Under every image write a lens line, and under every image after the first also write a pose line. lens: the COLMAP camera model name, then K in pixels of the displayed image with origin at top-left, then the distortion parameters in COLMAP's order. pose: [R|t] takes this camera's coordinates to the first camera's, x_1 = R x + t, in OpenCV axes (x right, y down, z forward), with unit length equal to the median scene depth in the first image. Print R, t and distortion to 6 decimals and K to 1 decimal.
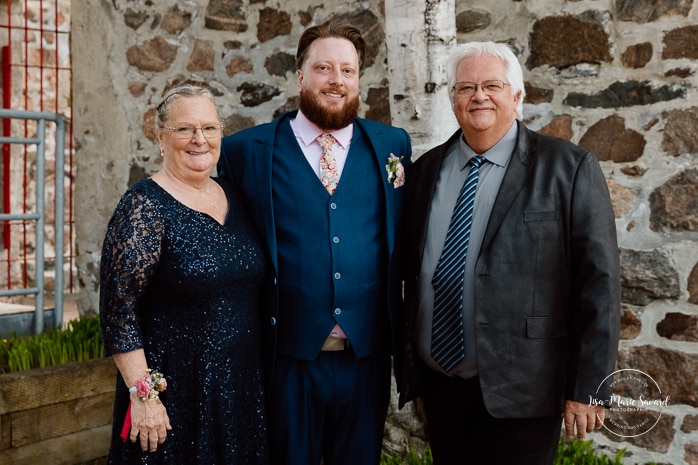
lens RADIAL K [[1219.1, 0, 372.3], [0, 1219.1, 258.5], [0, 0, 1]] dist [0.009907, 0.000000]
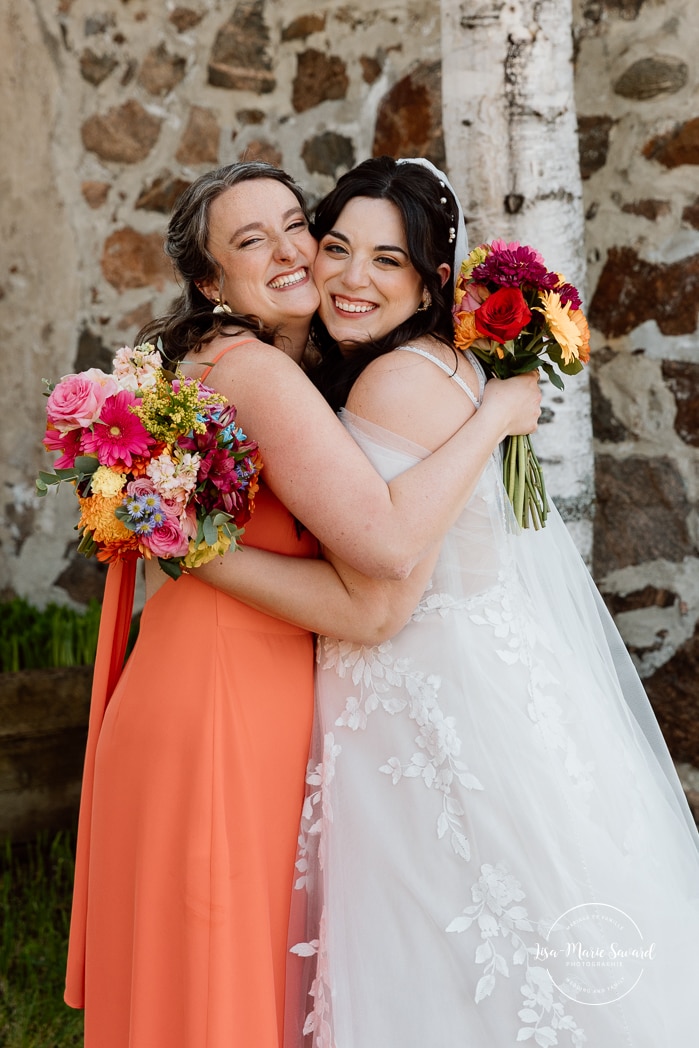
lens RADIAL K [[2232.0, 0, 356.6], [0, 2232.0, 490.4], [0, 0, 1]] dist [-0.000748, 0.000000]
pose [[0.981627, 0.044528, -0.185544, 0.142318], [-0.045671, 0.998955, -0.001887, -0.009999], [0.185266, 0.010326, 0.982634, 0.035702]]
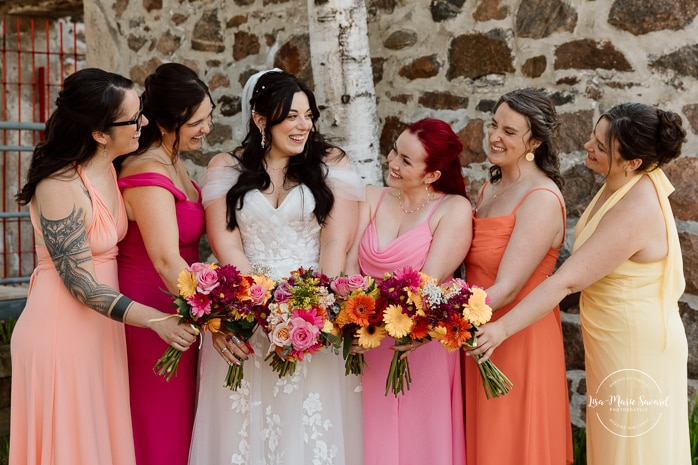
lens RADIAL K [[1166.9, 0, 357.4], [0, 1166.9, 217.0], [0, 0, 1]] dist [0.005019, 0.000000]
pose [[0.996063, -0.013162, -0.087663, 0.134620], [0.010547, 0.999487, -0.030229, 0.006927], [0.088016, 0.029185, 0.995691, -0.103610]]
